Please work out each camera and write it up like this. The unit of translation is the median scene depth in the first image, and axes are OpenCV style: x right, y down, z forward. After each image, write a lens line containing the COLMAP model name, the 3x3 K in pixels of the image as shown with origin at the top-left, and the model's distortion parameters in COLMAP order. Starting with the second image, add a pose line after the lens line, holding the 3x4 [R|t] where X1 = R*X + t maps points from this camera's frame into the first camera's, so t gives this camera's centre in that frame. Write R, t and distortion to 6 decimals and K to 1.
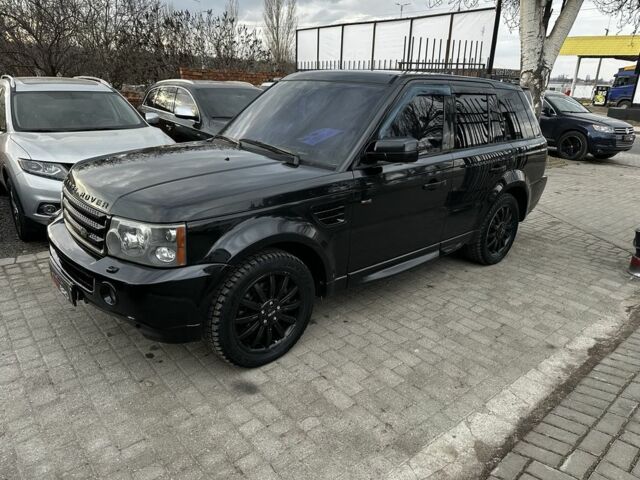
lens RADIAL K [[448.7, 0, 320.9], [0, 448.7, 249.2], [0, 0, 1]] dist [0.071458, -0.069866]
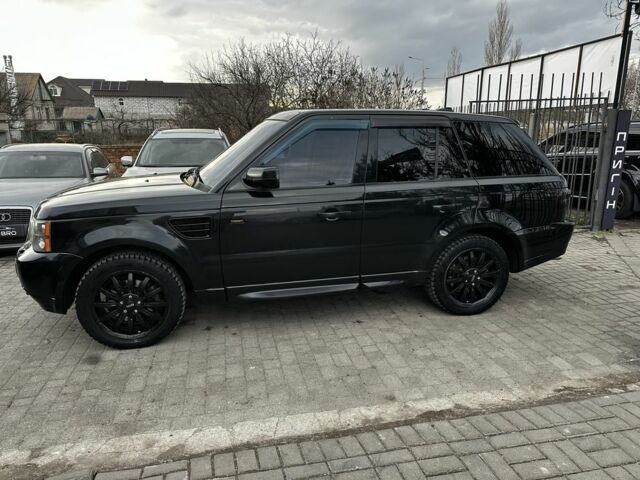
lens RADIAL K [[446.2, 0, 320.0], [0, 446.2, 240.0], [0, 0, 1]] dist [0.065831, -0.068759]
pose [[0.881149, 0.082880, -0.465518, 0.661398], [-0.136624, 0.987152, -0.082856, -0.000012], [0.452670, 0.136609, 0.881151, 0.101222]]
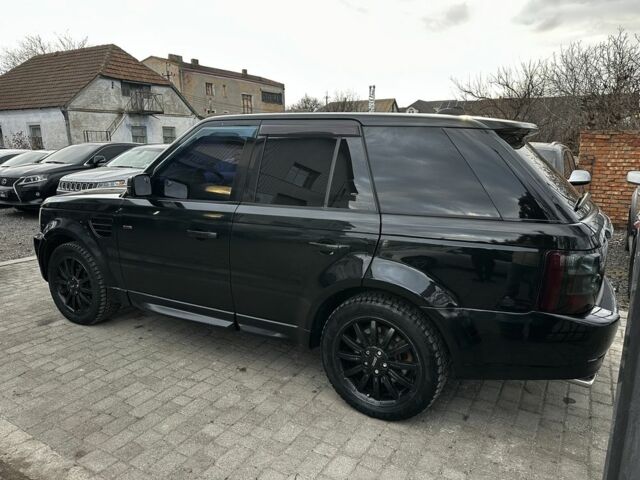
lens RADIAL K [[456.4, 0, 321.3], [0, 456.4, 224.5], [0, 0, 1]] dist [0.004200, -0.001990]
pose [[0.328626, 0.131479, -0.935264, 1.102921], [-0.317664, 0.947956, 0.021645, -0.242108], [0.889435, 0.289986, 0.353289, 0.841671]]
